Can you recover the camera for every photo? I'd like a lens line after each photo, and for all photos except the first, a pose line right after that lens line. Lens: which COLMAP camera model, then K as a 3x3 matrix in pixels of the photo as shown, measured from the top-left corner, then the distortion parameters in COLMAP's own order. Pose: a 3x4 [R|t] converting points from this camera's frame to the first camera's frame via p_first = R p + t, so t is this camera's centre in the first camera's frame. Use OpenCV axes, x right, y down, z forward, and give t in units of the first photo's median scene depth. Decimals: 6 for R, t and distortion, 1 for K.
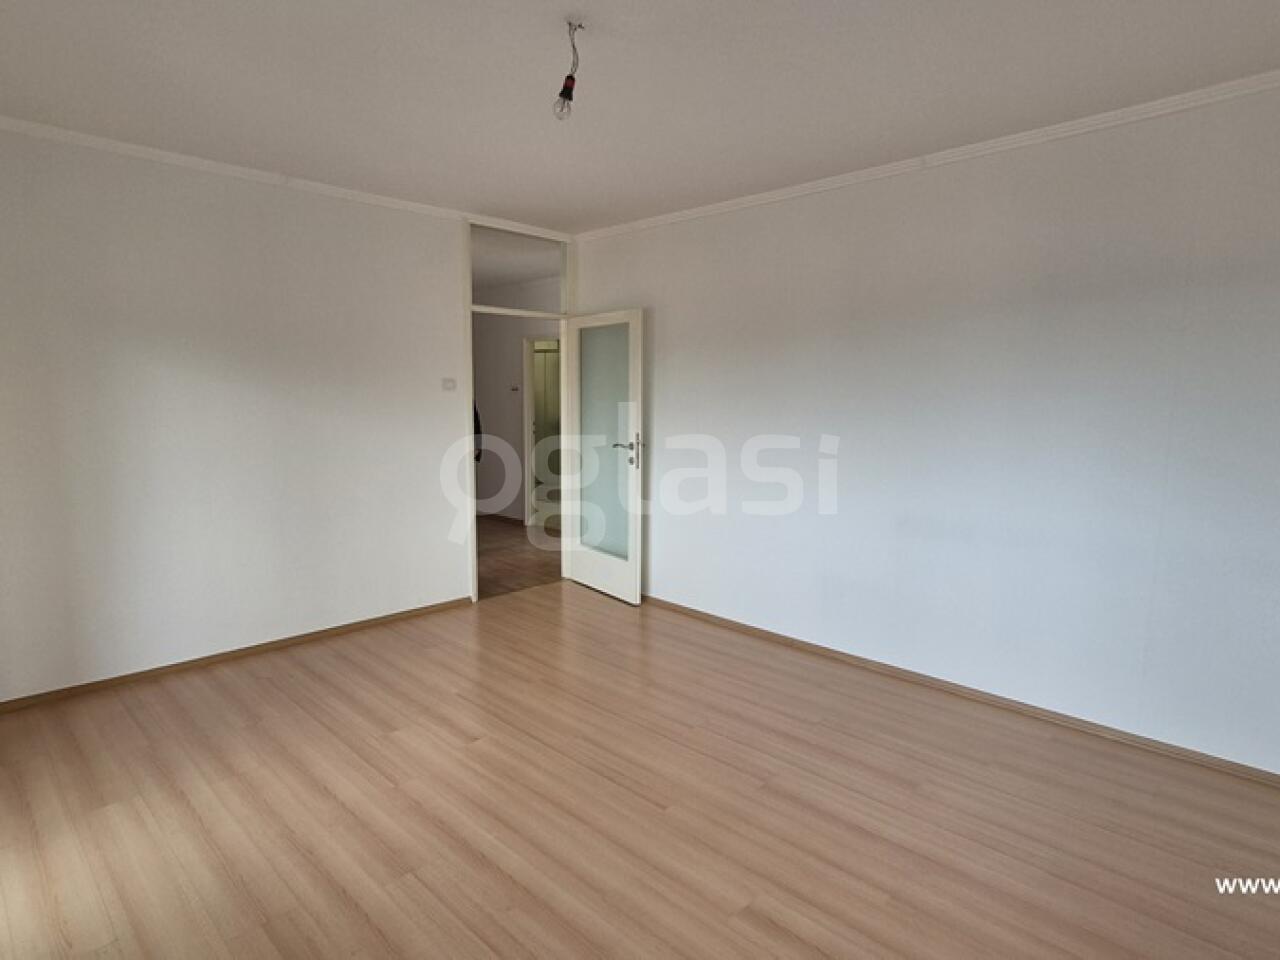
lens RADIAL K [[704.1, 0, 654.1], [0, 704.1, 481.2], [0, 0, 1]] dist [0.001355, 0.000194]
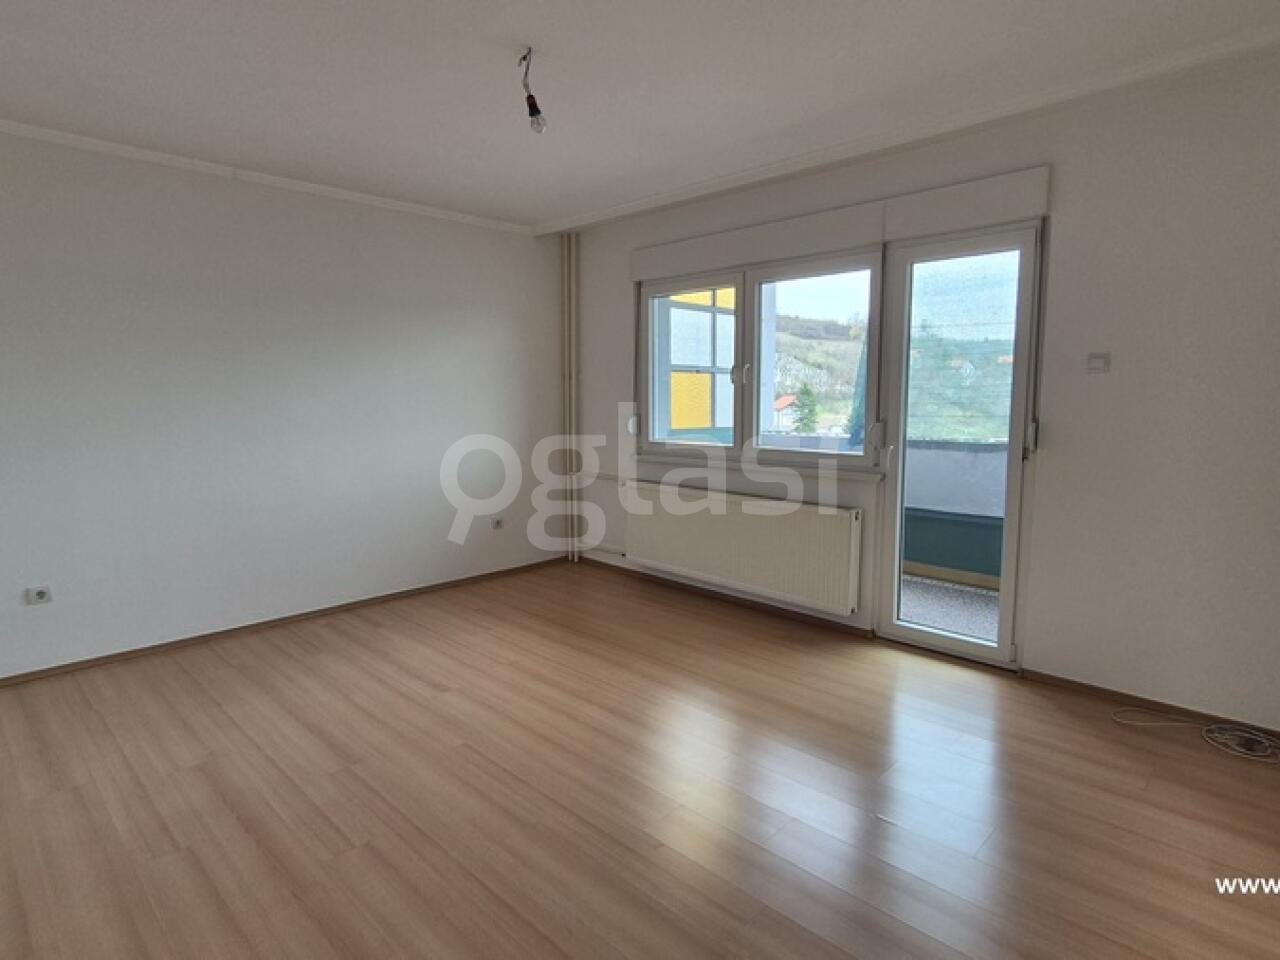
lens RADIAL K [[704.1, 0, 654.1], [0, 704.1, 481.2], [0, 0, 1]] dist [0.001355, 0.000194]
pose [[-0.999934, -0.008067, 0.008176, -0.332356], [-0.005831, 0.969819, 0.243756, -0.248391], [-0.009896, 0.243692, -0.969802, 2.244186]]
